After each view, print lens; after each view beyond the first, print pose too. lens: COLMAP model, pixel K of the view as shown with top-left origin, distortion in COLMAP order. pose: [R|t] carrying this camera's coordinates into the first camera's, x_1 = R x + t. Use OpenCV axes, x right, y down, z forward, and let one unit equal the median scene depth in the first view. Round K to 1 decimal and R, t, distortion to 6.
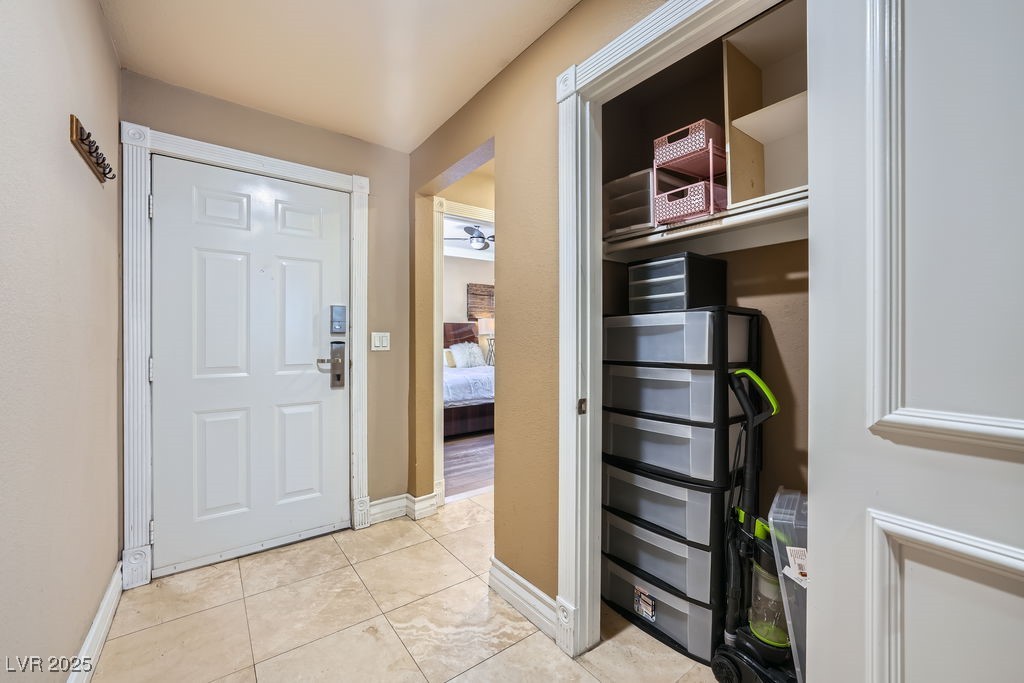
lens RADIAL K [[407.2, 0, 511.4], [0, 407.2, 343.6], [0, 0, 1]] dist [-0.010052, 0.000102]
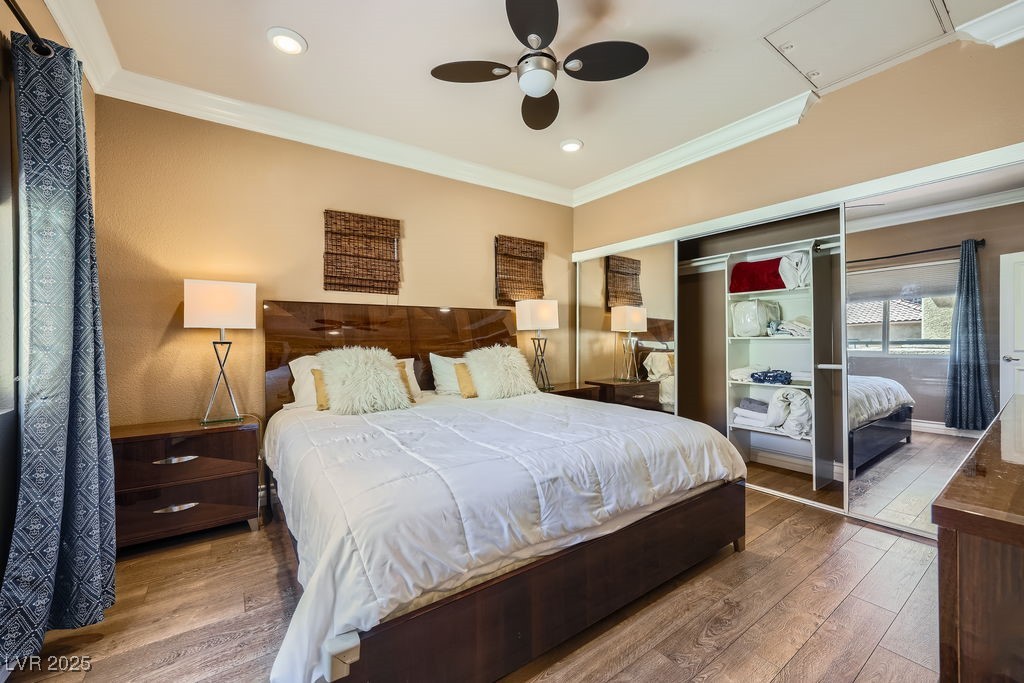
lens RADIAL K [[405.5, 0, 512.0], [0, 405.5, 341.5], [0, 0, 1]] dist [-0.009881, -0.000040]
pose [[0.999386, -0.008358, -0.034032, -0.069193], [0.008262, 0.999961, -0.002970, -0.005396], [0.034056, 0.002687, 0.999416, 0.462377]]
